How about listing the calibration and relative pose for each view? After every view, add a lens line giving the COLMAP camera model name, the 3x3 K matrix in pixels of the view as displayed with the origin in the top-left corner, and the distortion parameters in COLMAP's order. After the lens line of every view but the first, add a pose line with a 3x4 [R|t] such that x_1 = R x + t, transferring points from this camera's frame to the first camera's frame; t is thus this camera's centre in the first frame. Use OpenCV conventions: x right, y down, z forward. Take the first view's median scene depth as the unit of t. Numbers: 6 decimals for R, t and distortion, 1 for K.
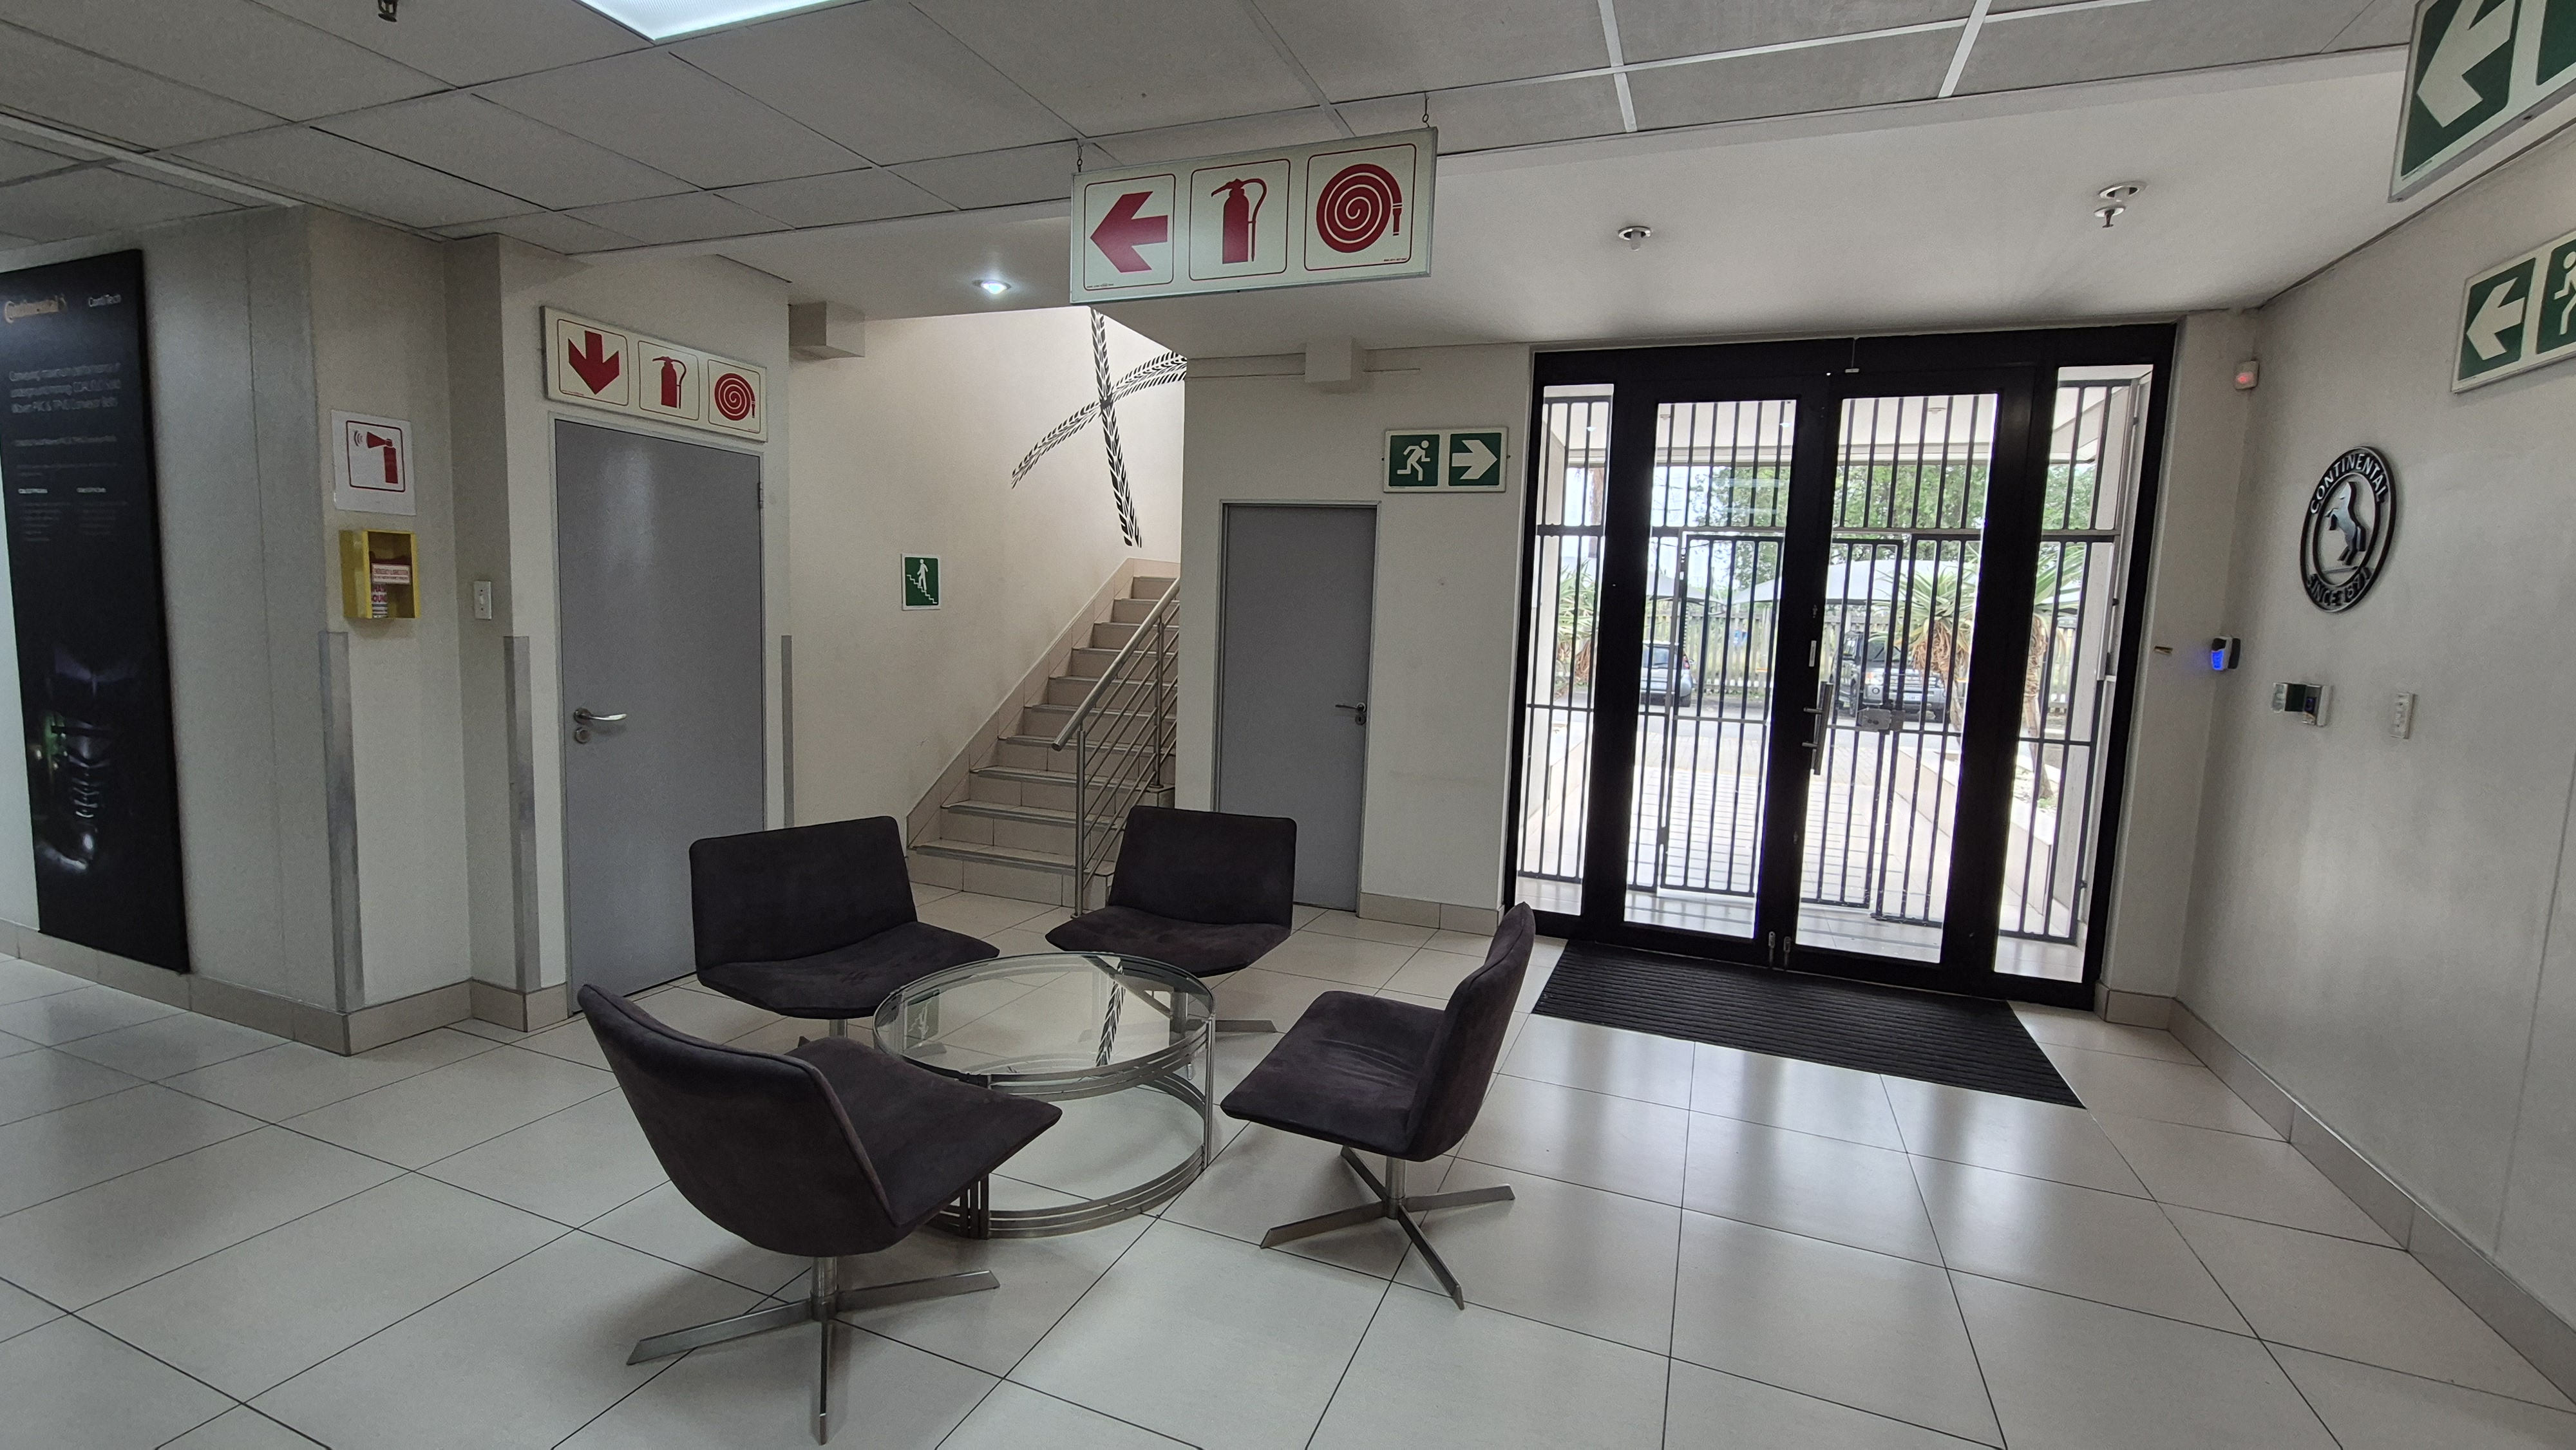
lens RADIAL K [[1067.6, 0, 1305.1], [0, 1067.6, 714.5], [0, 0, 1]] dist [0.004455, 0.000941]
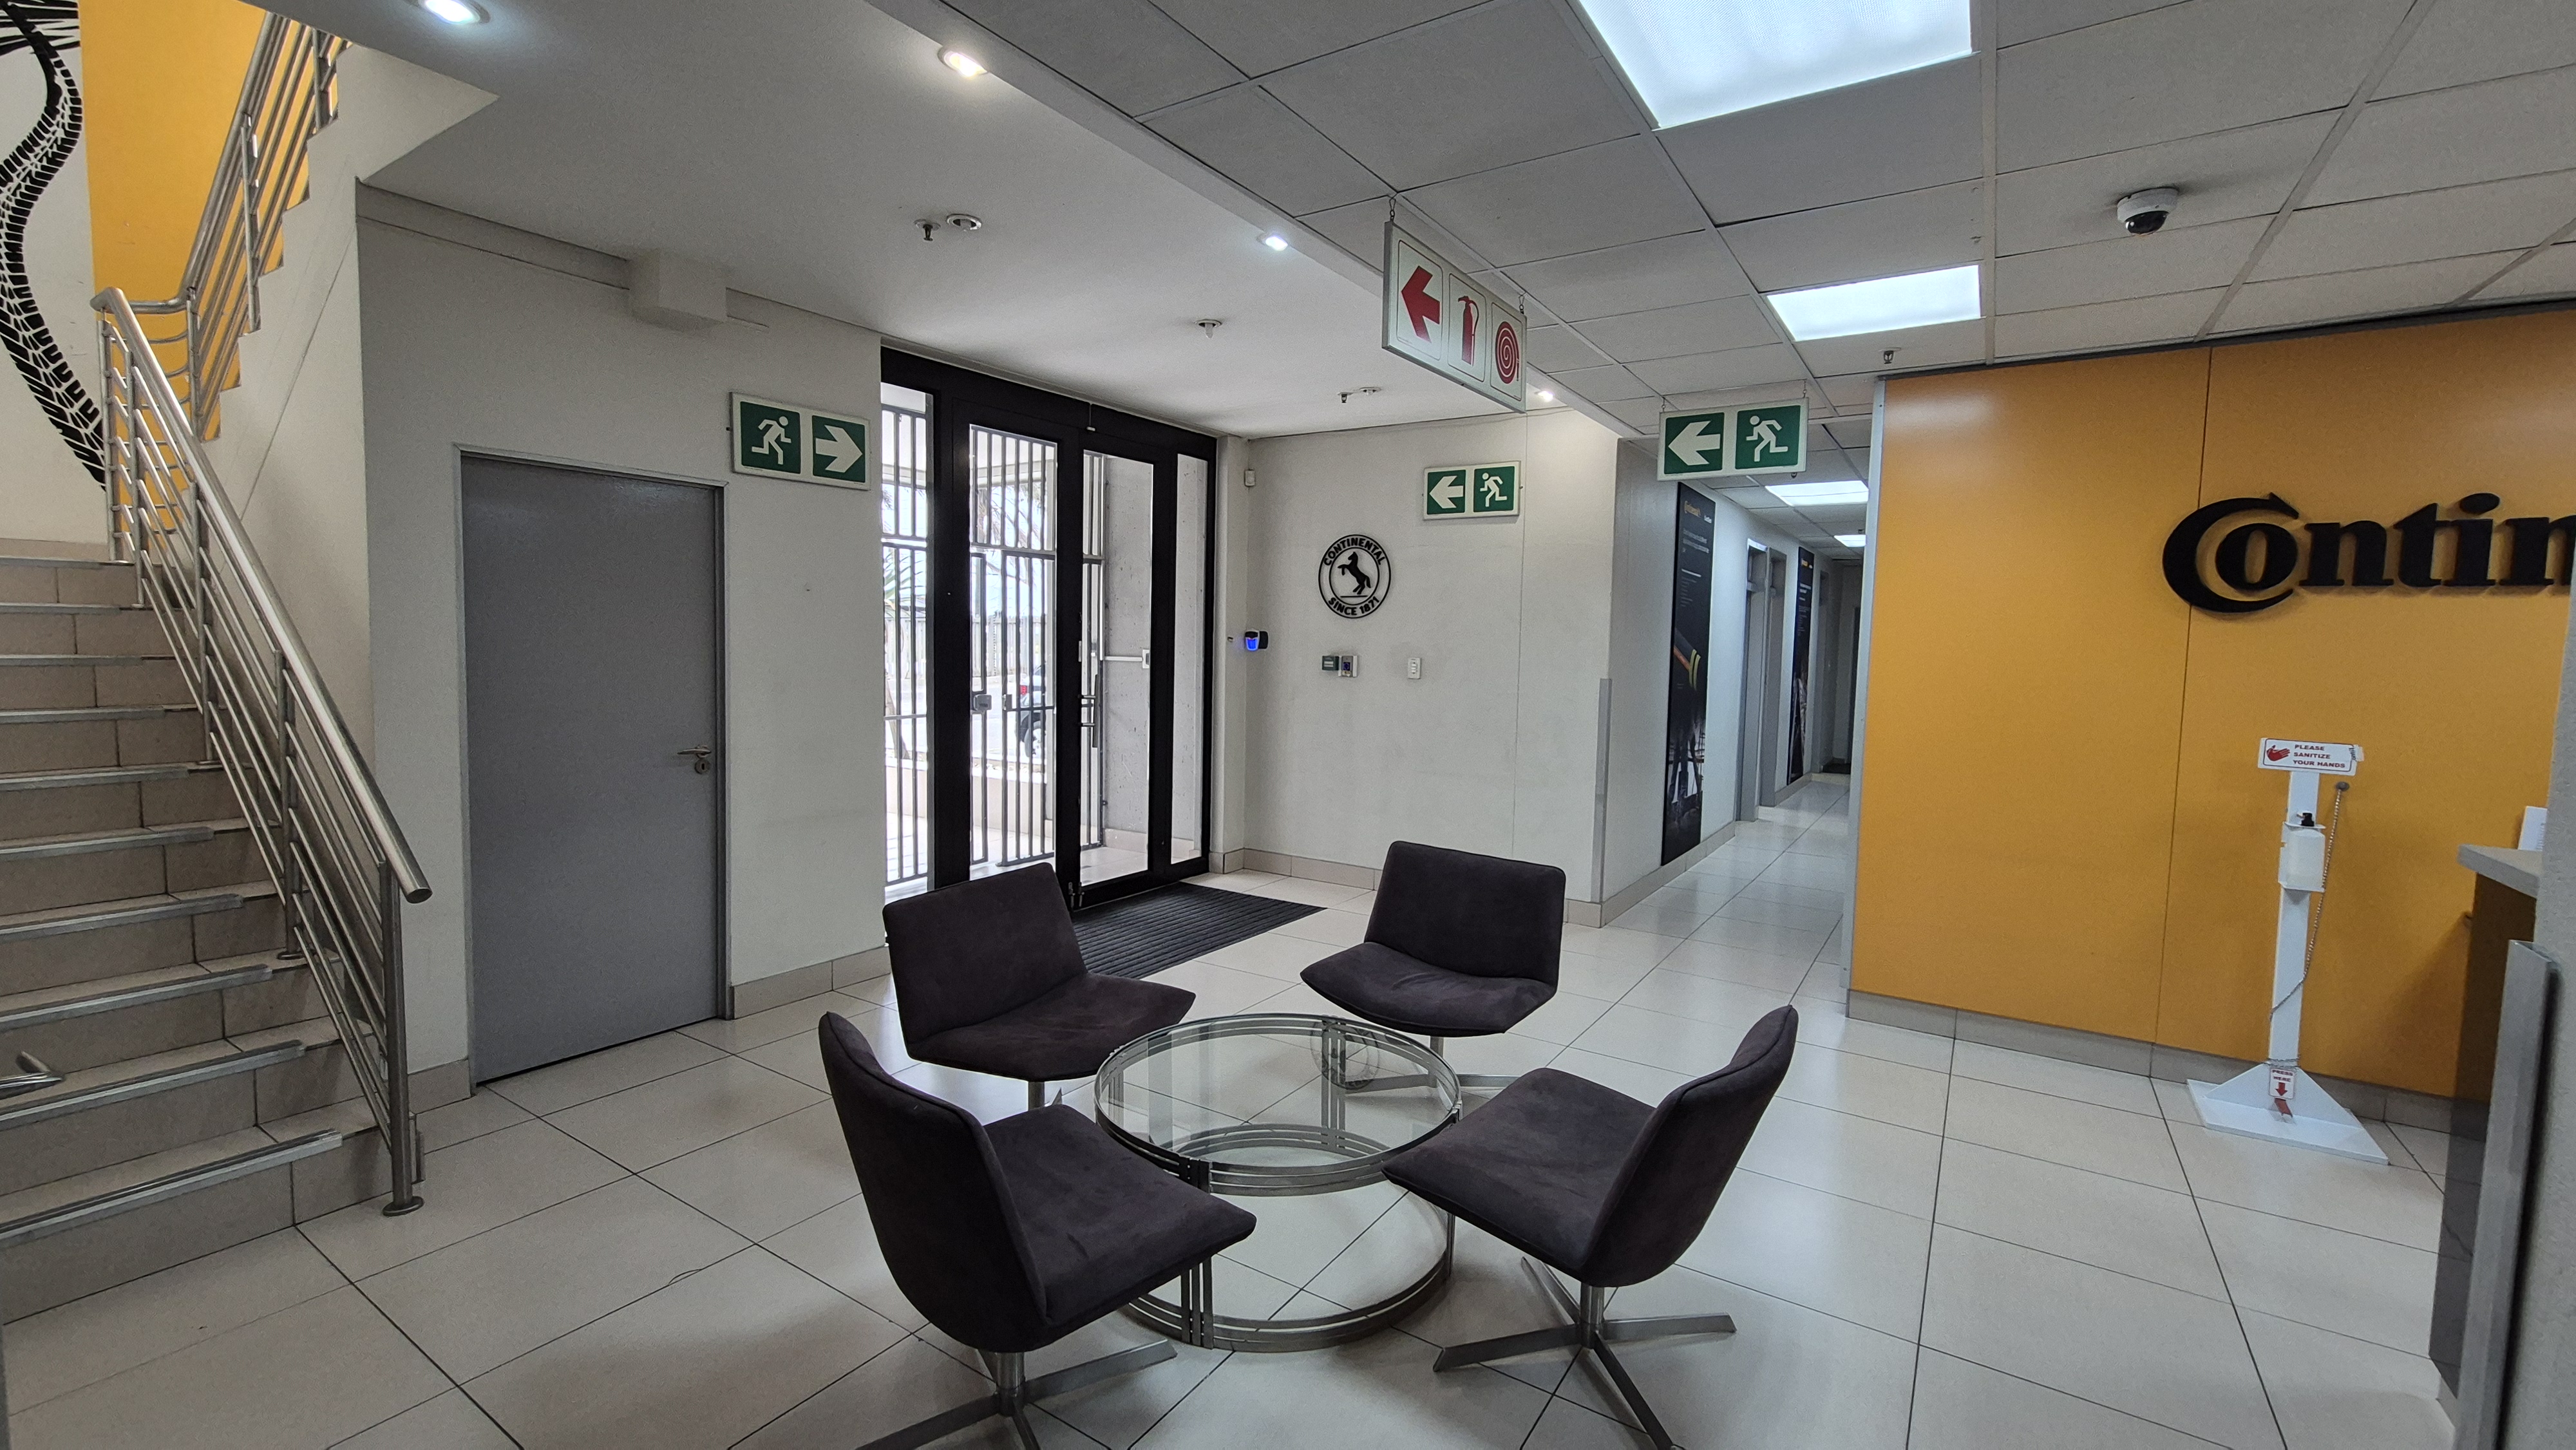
lens RADIAL K [[1067.6, 0, 1305.1], [0, 1067.6, 714.5], [0, 0, 1]] dist [0.004455, 0.000941]
pose [[0.210445, -0.107086, 0.971723, -0.712525], [0.082815, 0.992362, 0.091425, -0.078671], [-0.974092, 0.061233, 0.217706, 0.496263]]
